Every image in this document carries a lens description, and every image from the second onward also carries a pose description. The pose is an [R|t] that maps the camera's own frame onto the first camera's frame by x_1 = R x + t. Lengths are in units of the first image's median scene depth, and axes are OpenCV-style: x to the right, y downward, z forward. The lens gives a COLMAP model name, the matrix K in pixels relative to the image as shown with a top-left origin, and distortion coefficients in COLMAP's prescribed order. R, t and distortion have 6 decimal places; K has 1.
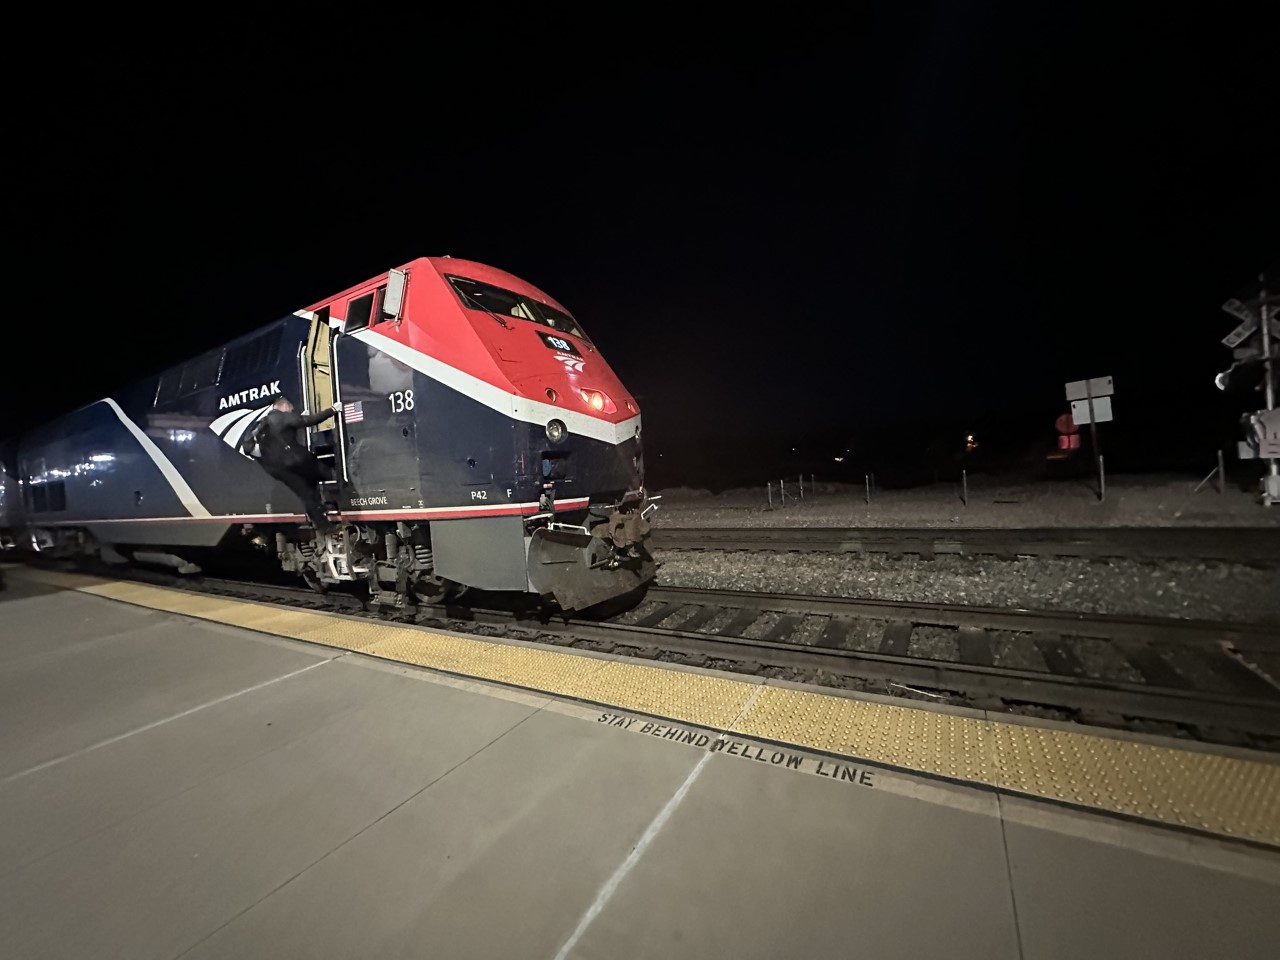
lens RADIAL K [[513.1, 0, 640.0], [0, 513.1, 480.0], [0, 0, 1]] dist [0.011474, -0.000576]
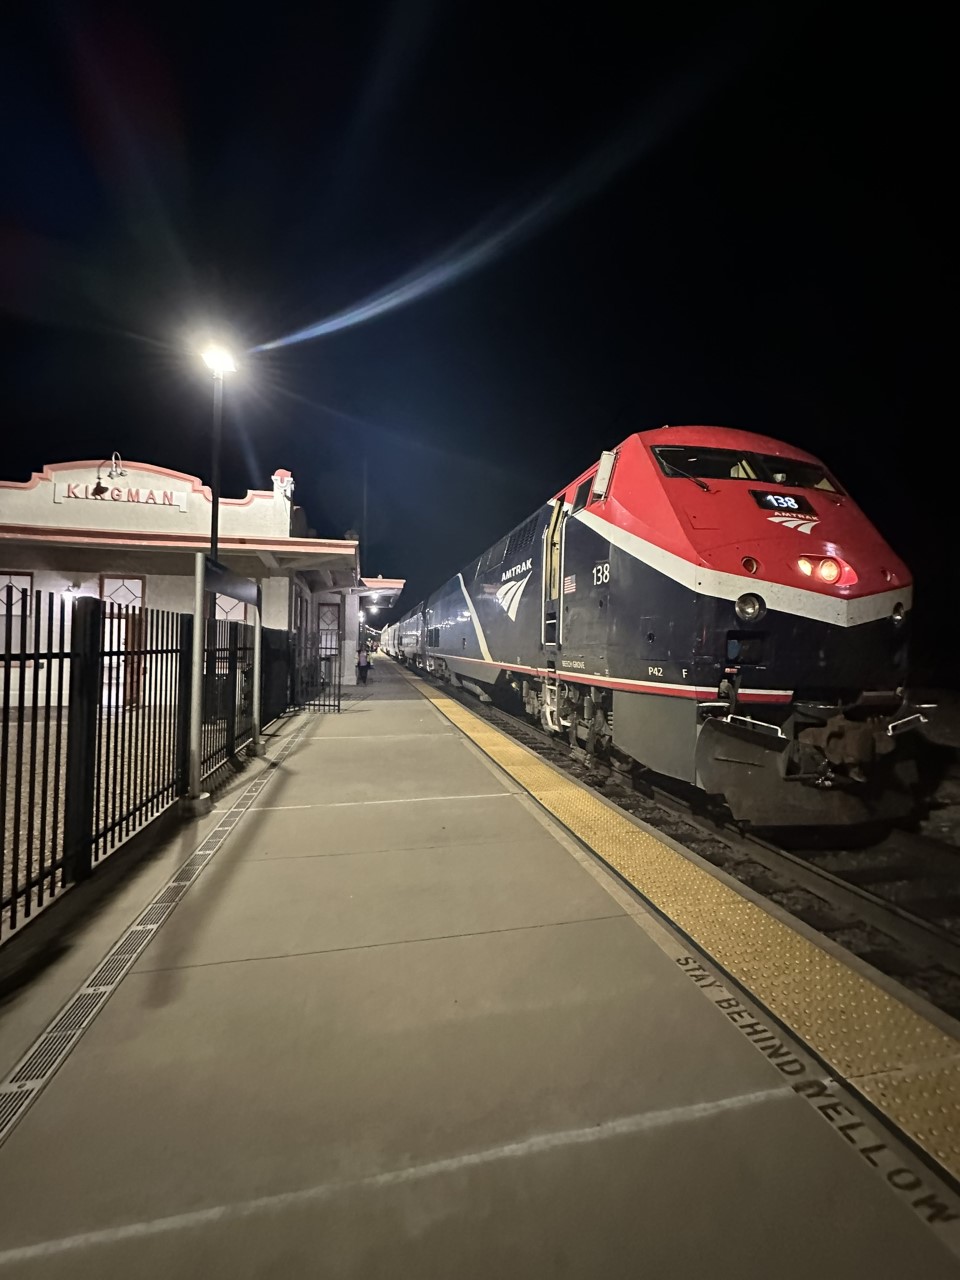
lens RADIAL K [[513.1, 0, 480.0], [0, 513.1, 640.0], [0, 0, 1]] dist [0.011474, -0.000576]
pose [[0.688216, 0.080328, -0.721045, 0.138157], [-0.090478, 0.995596, 0.024556, -0.021161], [0.719842, 0.048339, 0.692453, 0.089109]]
